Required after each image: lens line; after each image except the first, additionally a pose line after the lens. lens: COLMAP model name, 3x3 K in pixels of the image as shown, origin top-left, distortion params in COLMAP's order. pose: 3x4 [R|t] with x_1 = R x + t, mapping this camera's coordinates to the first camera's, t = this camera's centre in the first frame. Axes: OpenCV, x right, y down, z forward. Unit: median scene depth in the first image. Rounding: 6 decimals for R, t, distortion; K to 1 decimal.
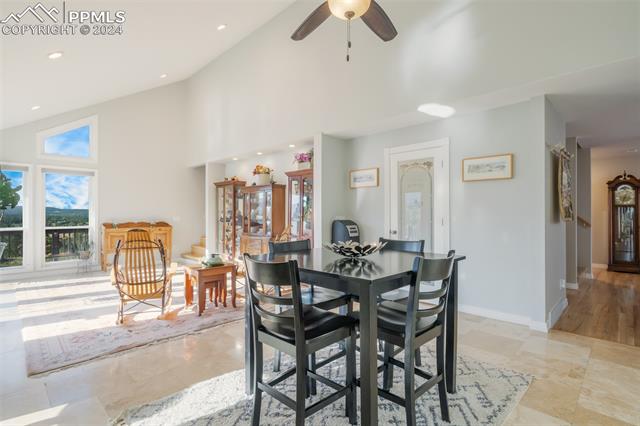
lens RADIAL K [[318.5, 0, 319.4], [0, 318.5, 213.2], [0, 0, 1]] dist [0.001591, 0.000852]
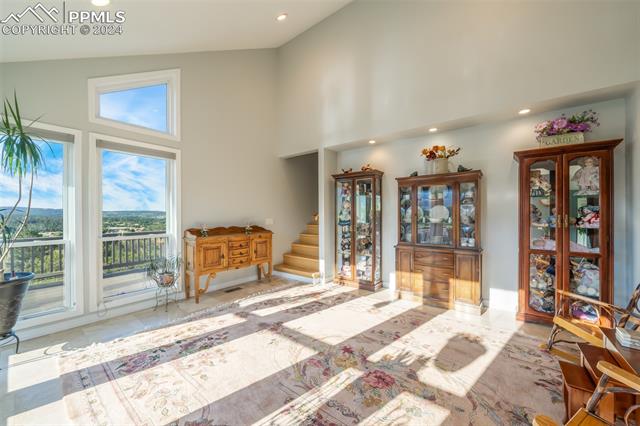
lens RADIAL K [[244.0, 0, 320.8], [0, 244.0, 214.6], [0, 0, 1]] dist [-0.003842, -0.000255]
pose [[0.993580, -0.000352, 0.113132, -0.456287], [0.000242, 0.999999, 0.000988, -0.000393], [-0.113132, -0.000954, 0.993579, 0.451633]]
